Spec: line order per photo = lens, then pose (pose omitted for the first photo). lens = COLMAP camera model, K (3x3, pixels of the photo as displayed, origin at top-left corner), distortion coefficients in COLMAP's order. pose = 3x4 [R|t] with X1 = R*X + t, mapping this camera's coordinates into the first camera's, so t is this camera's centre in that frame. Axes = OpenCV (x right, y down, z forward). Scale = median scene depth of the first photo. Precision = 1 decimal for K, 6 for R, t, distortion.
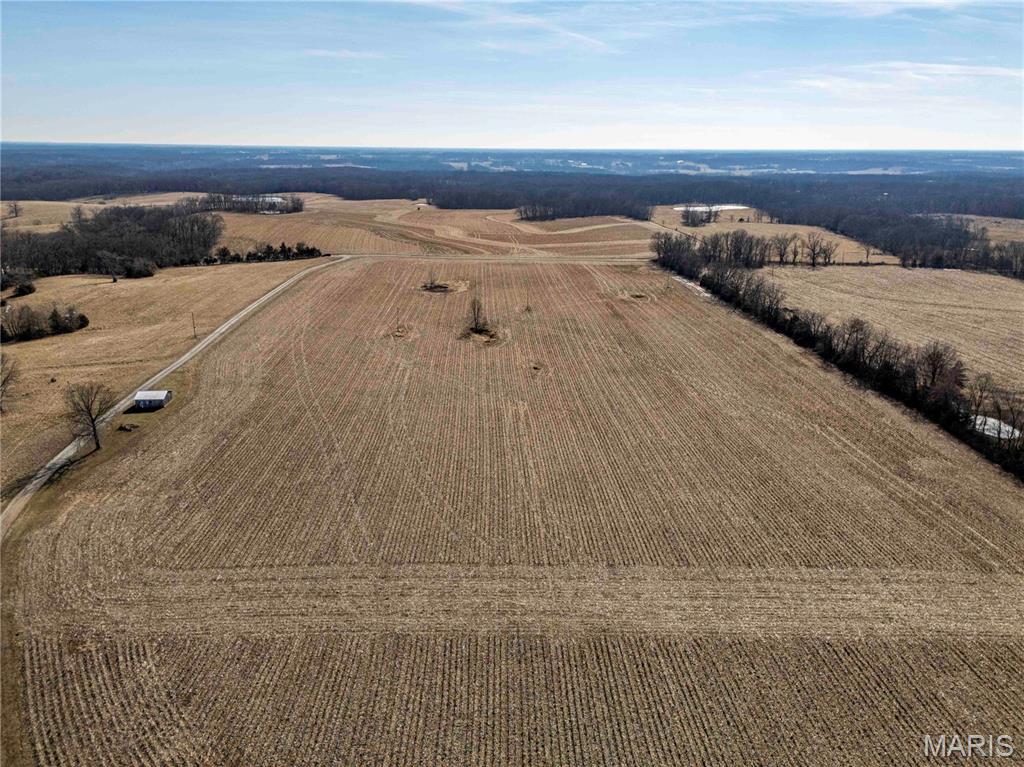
lens RADIAL K [[747.3, 0, 512.0], [0, 747.3, 383.5], [0, 0, 1]] dist [0.120931, -0.106580]
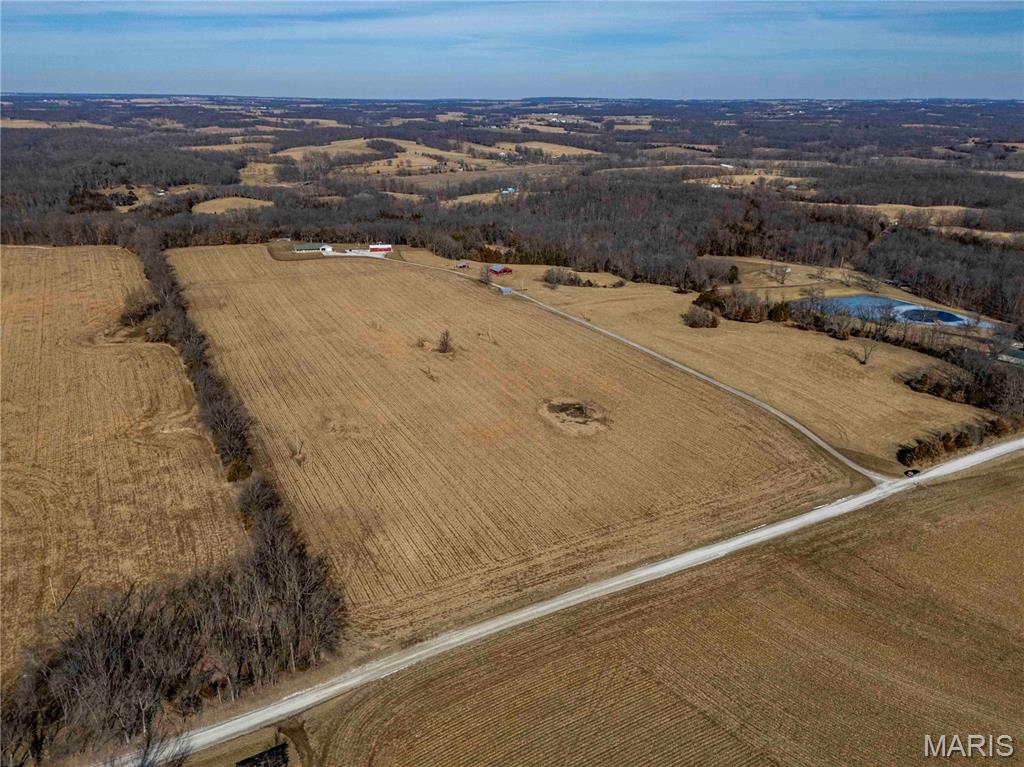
lens RADIAL K [[749.7, 0, 514.5], [0, 749.7, 382.0], [0, 0, 1]] dist [0.070914, -0.059176]
pose [[-0.904636, 0.143615, -0.401259, 0.243132], [-0.134463, 0.797246, 0.588489, -0.525738], [0.404417, 0.586323, -0.701906, 1.259988]]
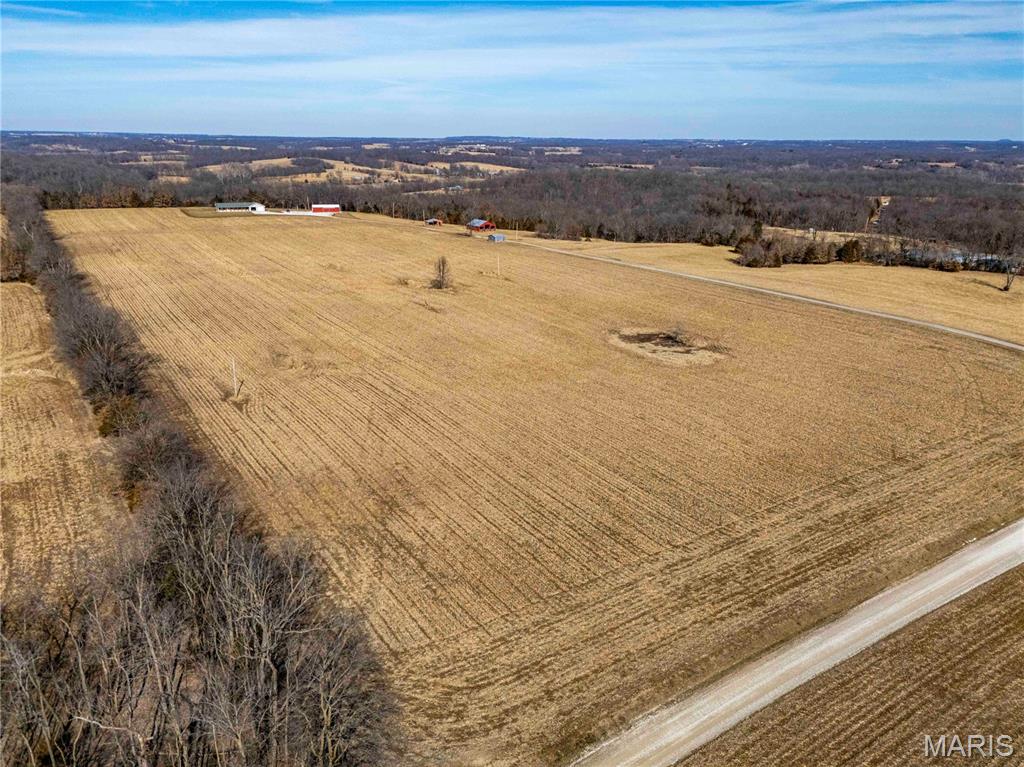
lens RADIAL K [[749.7, 0, 514.5], [0, 749.7, 382.0], [0, 0, 1]] dist [0.070914, -0.059176]
pose [[-0.857962, 0.146746, -0.492307, 0.225659], [-0.163913, 0.830039, 0.533073, -0.311734], [0.486861, 0.538052, -0.688089, 1.096537]]
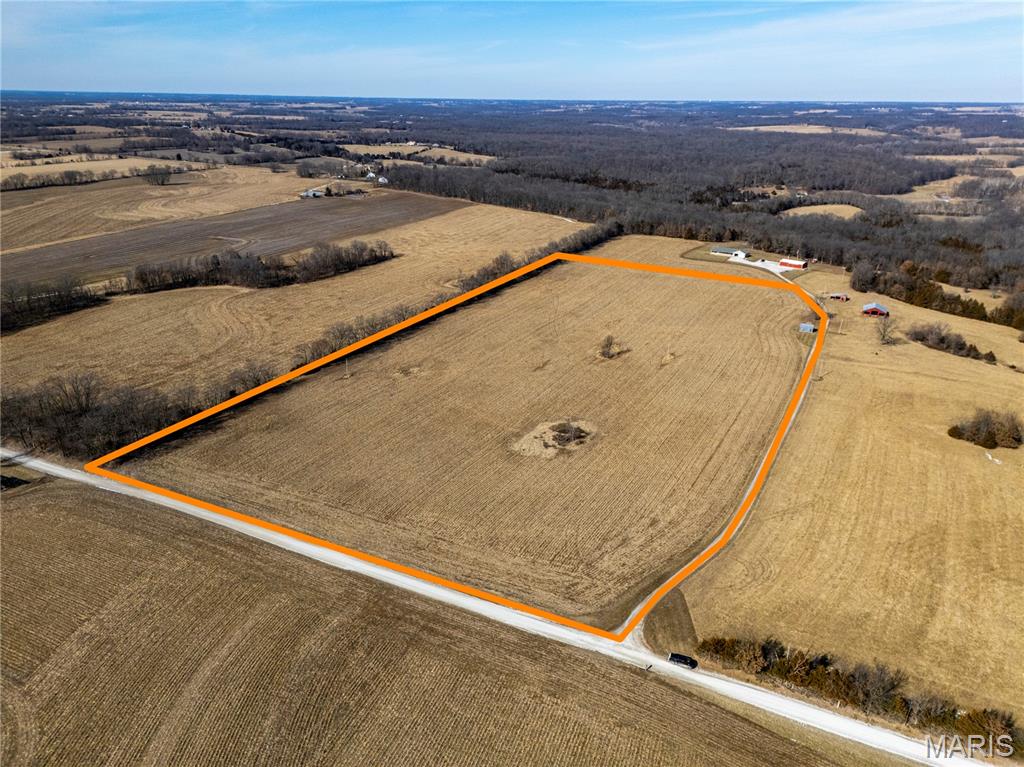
lens RADIAL K [[749.7, 0, 514.5], [0, 749.7, 382.0], [0, 0, 1]] dist [0.070914, -0.059176]
pose [[-0.863963, -0.190862, 0.465983, -0.331995], [0.135480, 0.803160, 0.580154, -0.516431], [-0.484988, 0.564363, -0.668043, 1.233584]]
